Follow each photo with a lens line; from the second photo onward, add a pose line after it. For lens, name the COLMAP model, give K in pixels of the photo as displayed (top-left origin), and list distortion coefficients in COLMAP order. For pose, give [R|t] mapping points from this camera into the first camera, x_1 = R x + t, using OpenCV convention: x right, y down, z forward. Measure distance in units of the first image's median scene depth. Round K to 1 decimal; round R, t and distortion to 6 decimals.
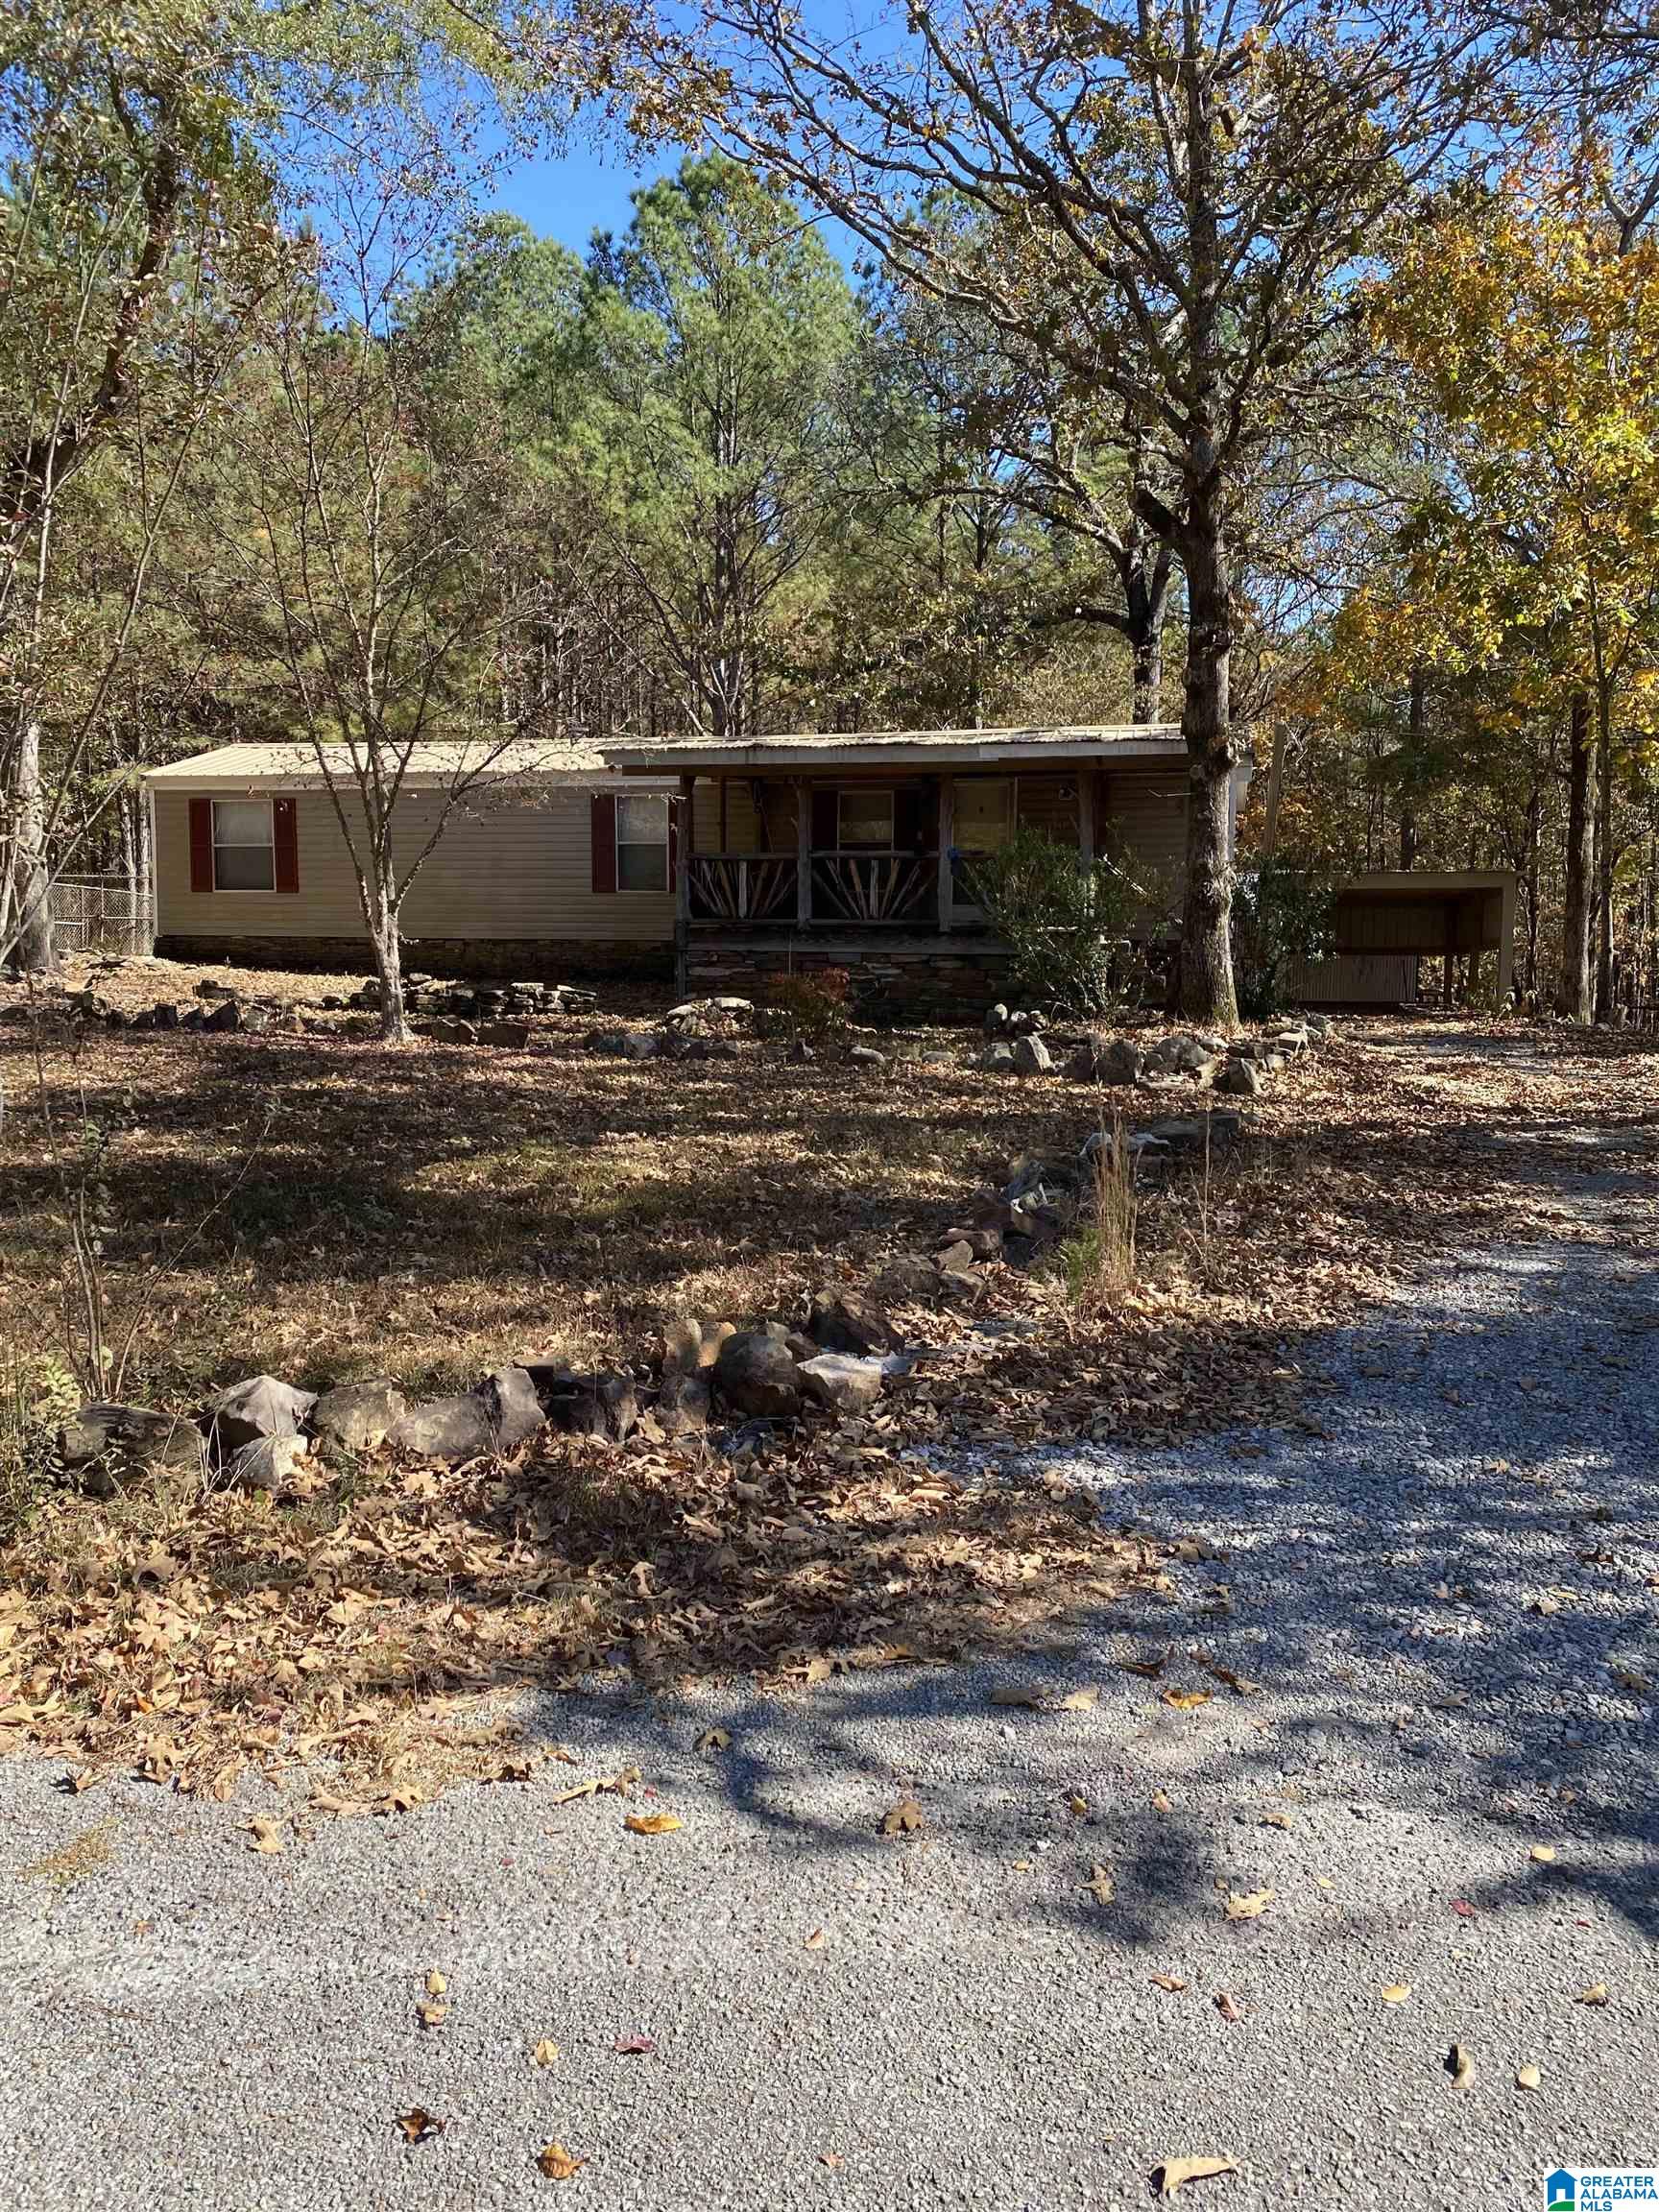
lens RADIAL K [[1695.2, 0, 818.0], [0, 1695.2, 1102.3], [0, 0, 1]] dist [0.028899, -0.025564]
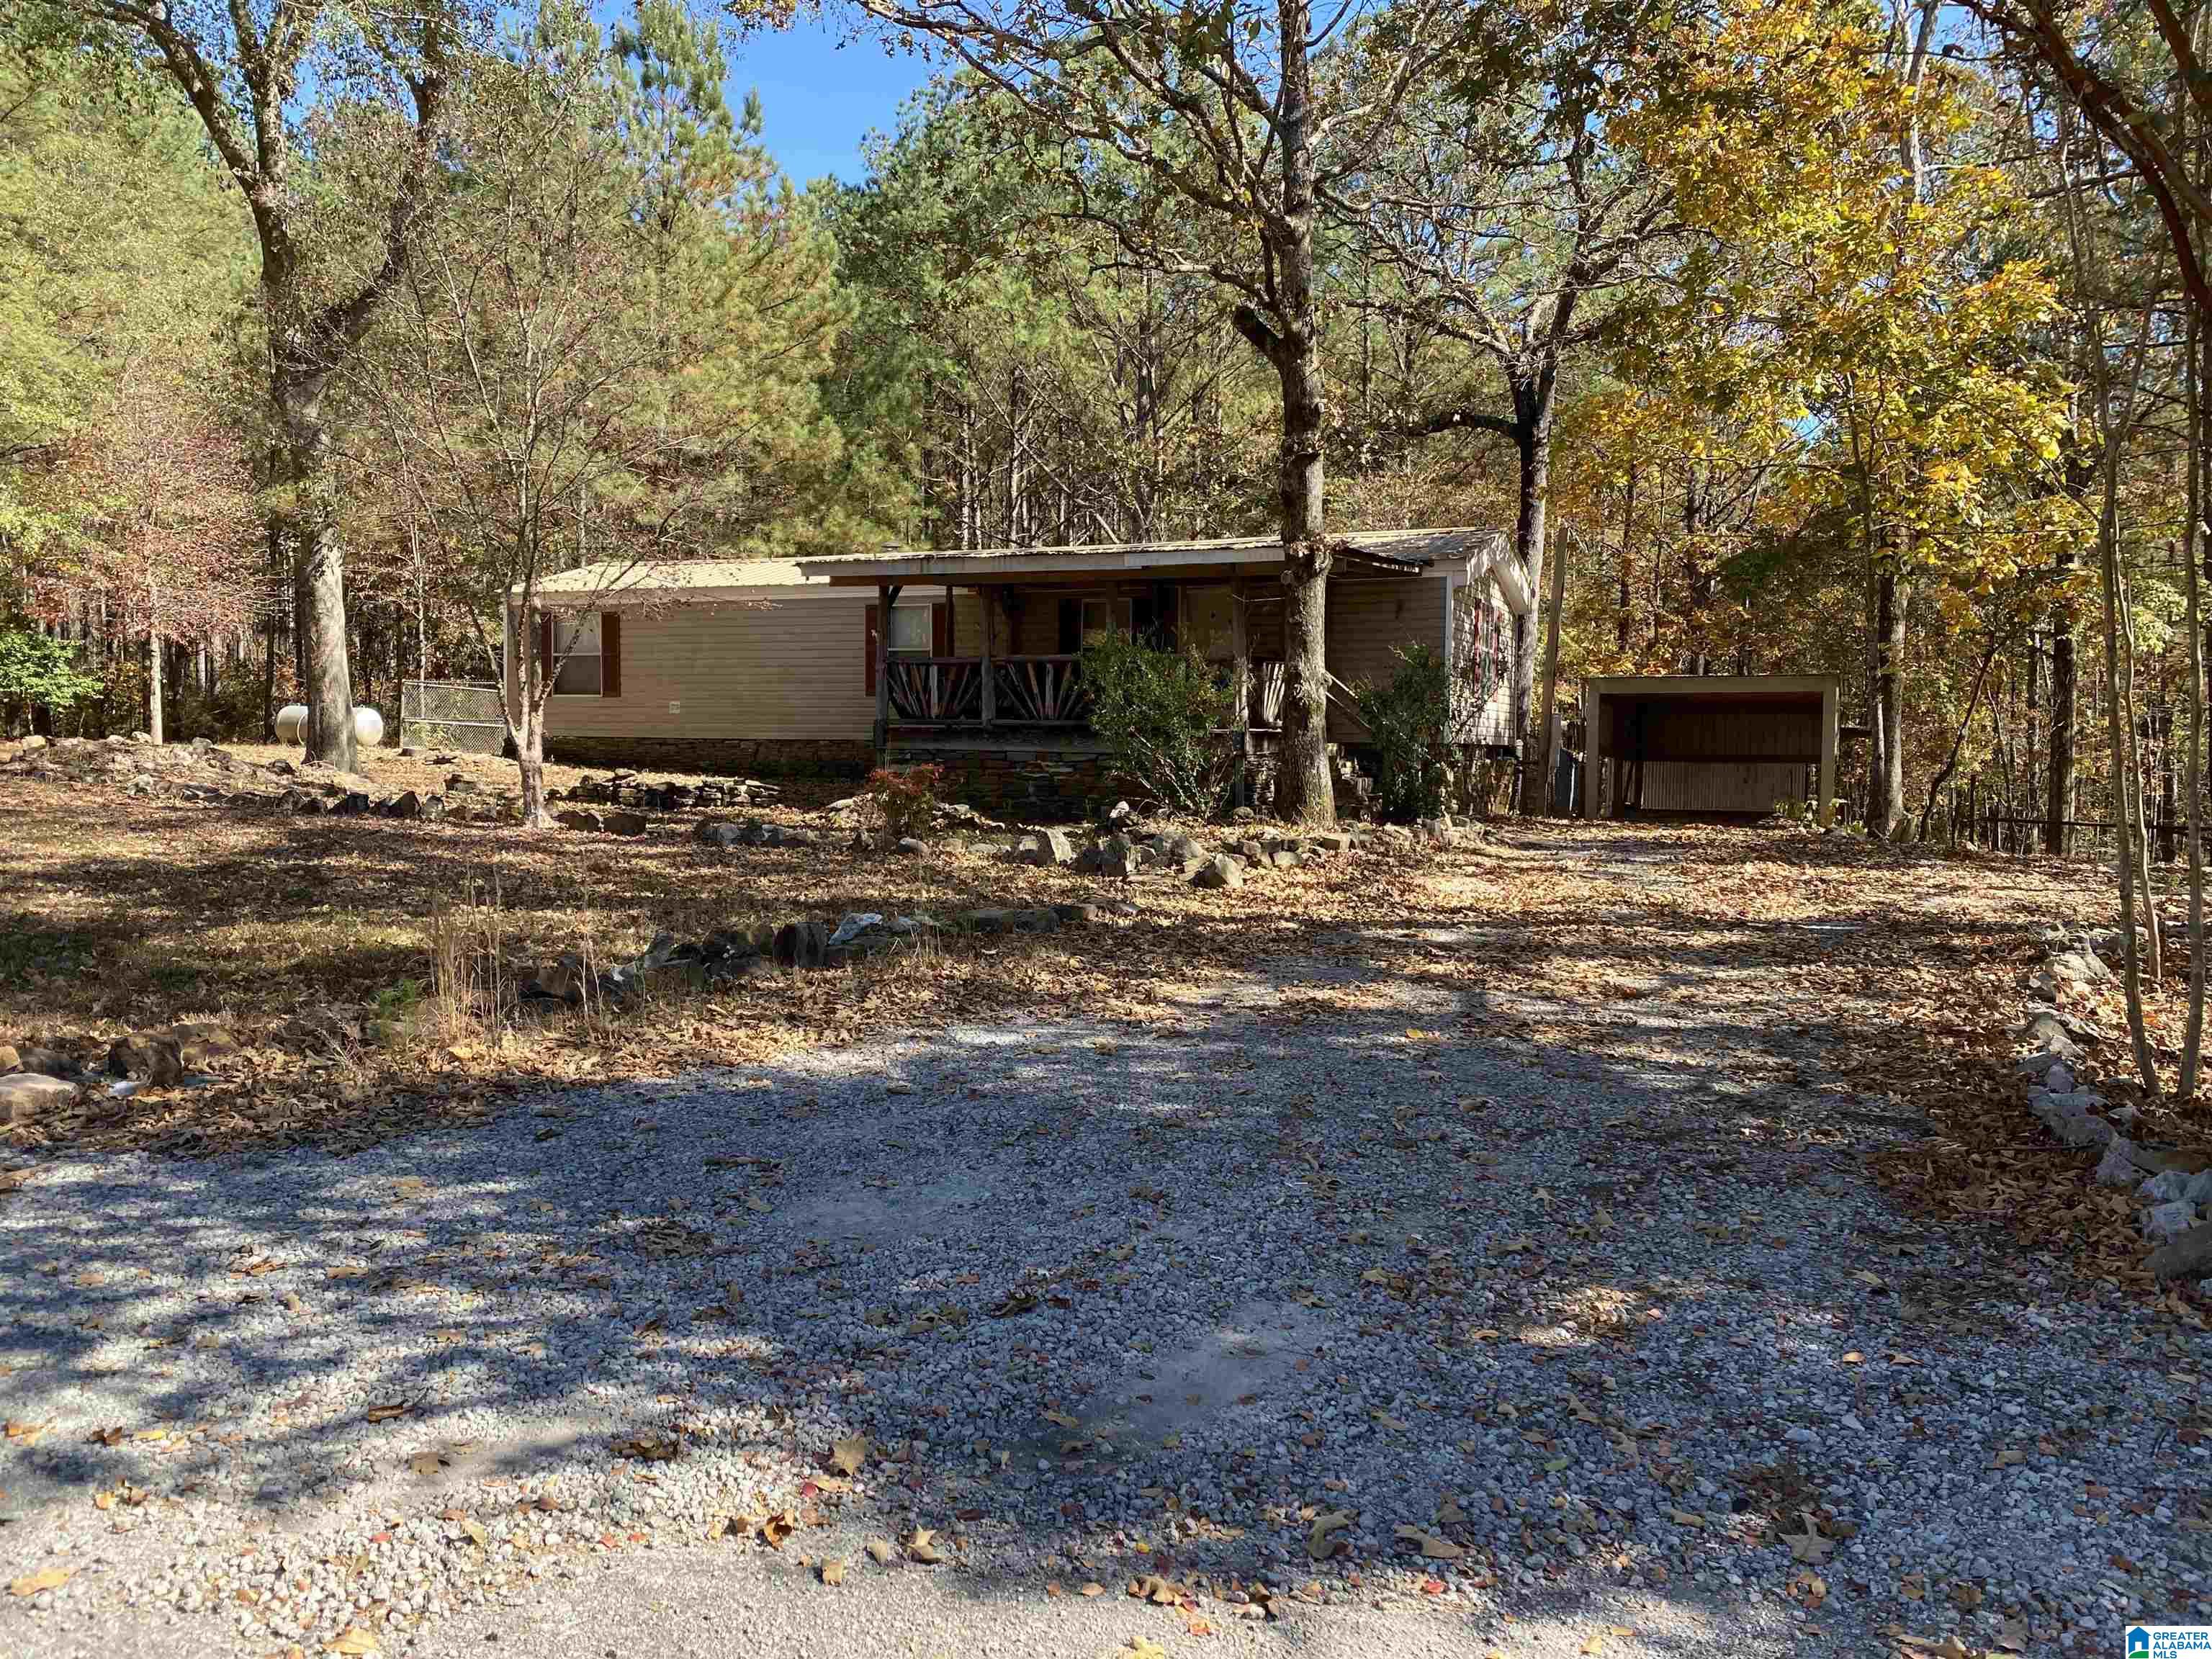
lens RADIAL K [[1695.2, 0, 1139.9], [0, 1695.2, 826.4], [0, 0, 1]] dist [0.028899, -0.025564]
pose [[0.981884, 0.013557, -0.188995, 0.349948], [-0.022919, 0.998611, -0.047439, 0.006349], [0.188090, 0.050911, 0.980831, -0.007630]]
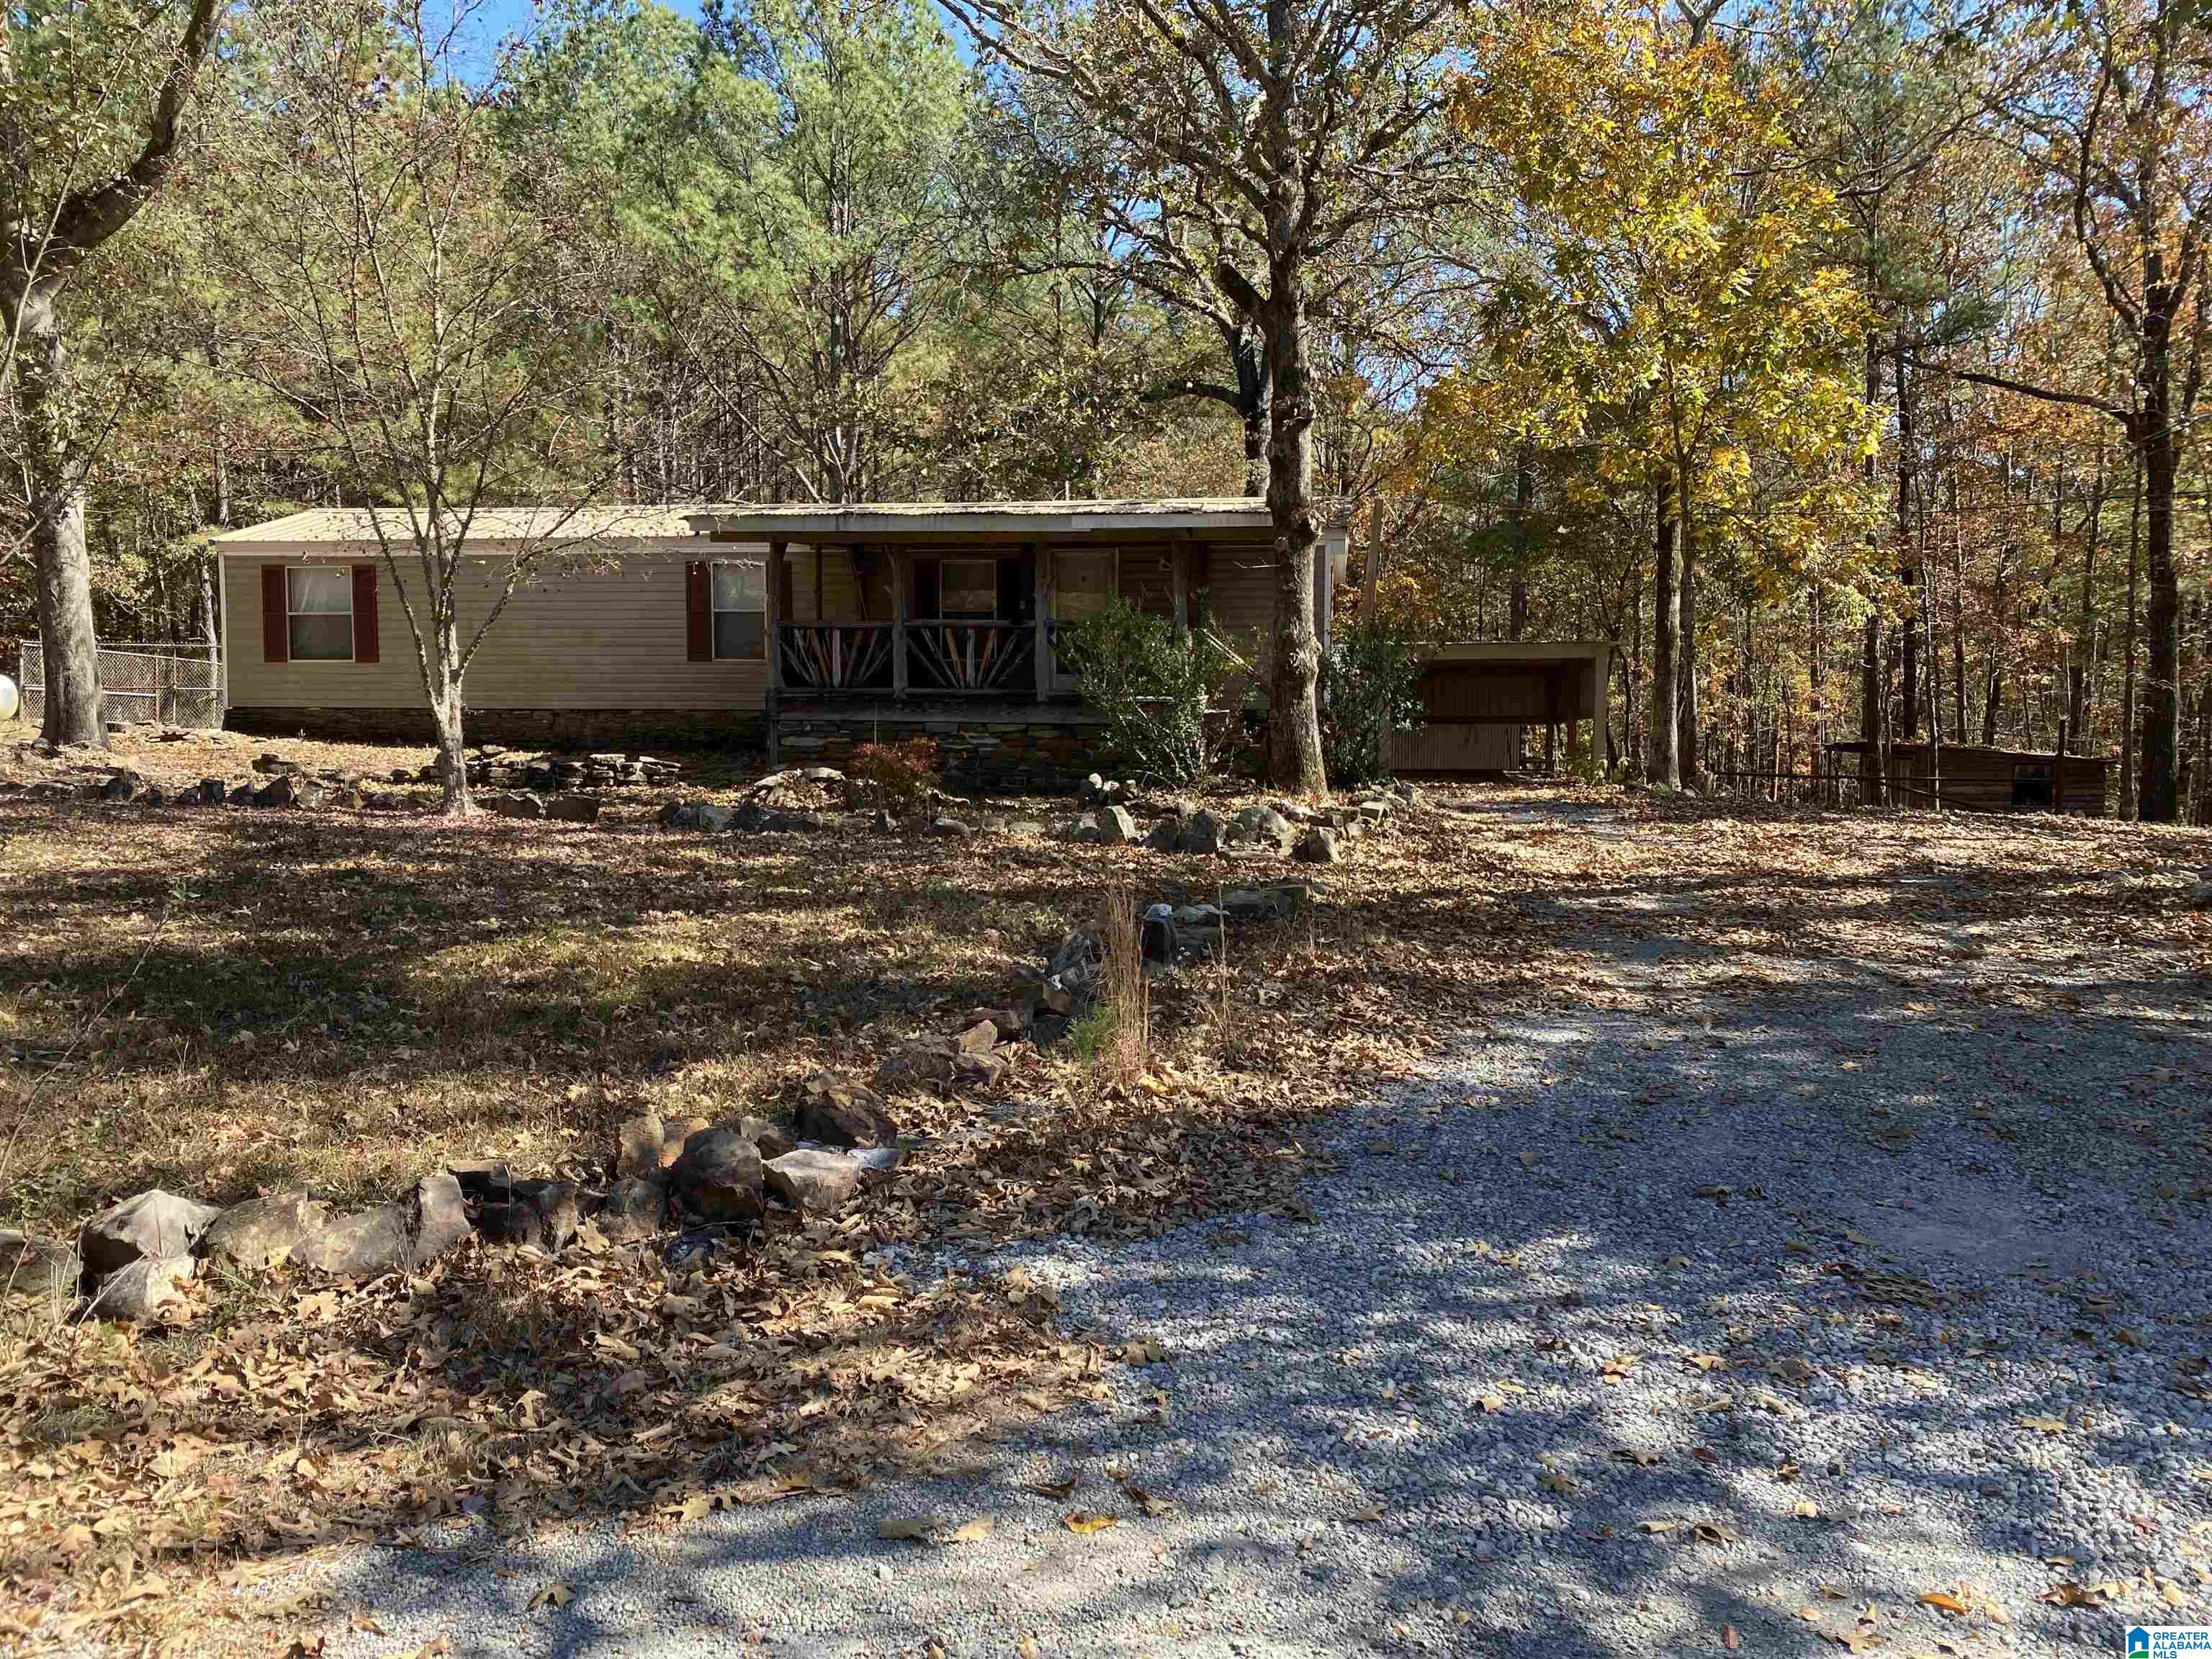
lens RADIAL K [[1695.2, 0, 1102.3], [0, 1695.2, 819.9], [0, 0, 1]] dist [0.028899, -0.025564]
pose [[0.996520, -0.007826, 0.082983, 0.034282], [0.010328, 0.999504, -0.029761, -0.001588], [-0.082709, 0.030514, 0.996107, 0.013670]]
